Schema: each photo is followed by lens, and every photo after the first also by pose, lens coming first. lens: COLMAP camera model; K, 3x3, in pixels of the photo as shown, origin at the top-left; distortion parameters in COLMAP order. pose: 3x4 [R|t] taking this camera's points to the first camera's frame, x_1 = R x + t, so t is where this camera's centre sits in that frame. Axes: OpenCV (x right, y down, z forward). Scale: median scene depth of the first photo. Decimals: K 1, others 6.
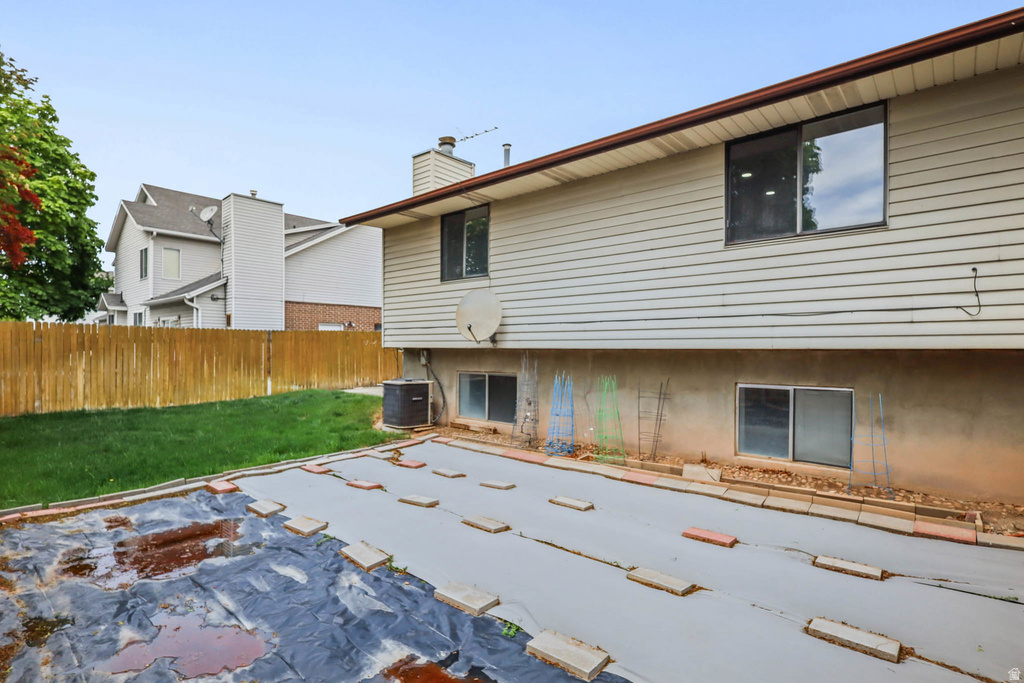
lens RADIAL K [[517.8, 0, 518.3], [0, 517.8, 339.9], [0, 0, 1]] dist [-0.001106, 0.004124]
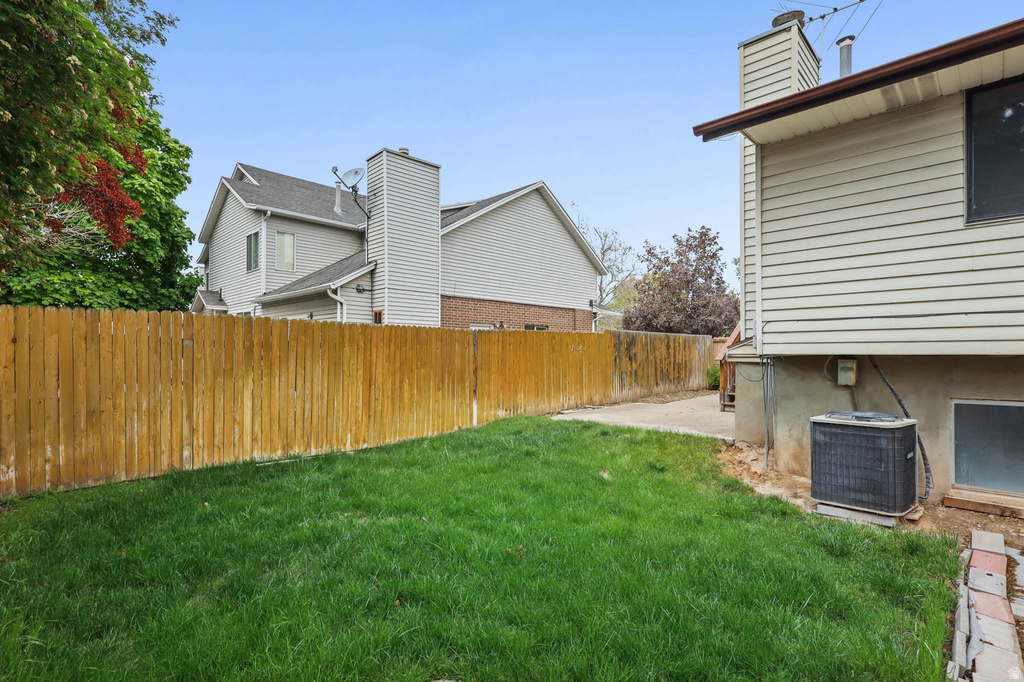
lens RADIAL K [[517.8, 0, 515.6], [0, 517.8, 341.4], [0, 0, 1]] dist [-0.001106, 0.004124]
pose [[0.997658, -0.003996, -0.068283, -0.320741], [0.003277, 0.999938, -0.010640, 0.003381], [0.068321, 0.010391, 0.997609, 0.275395]]
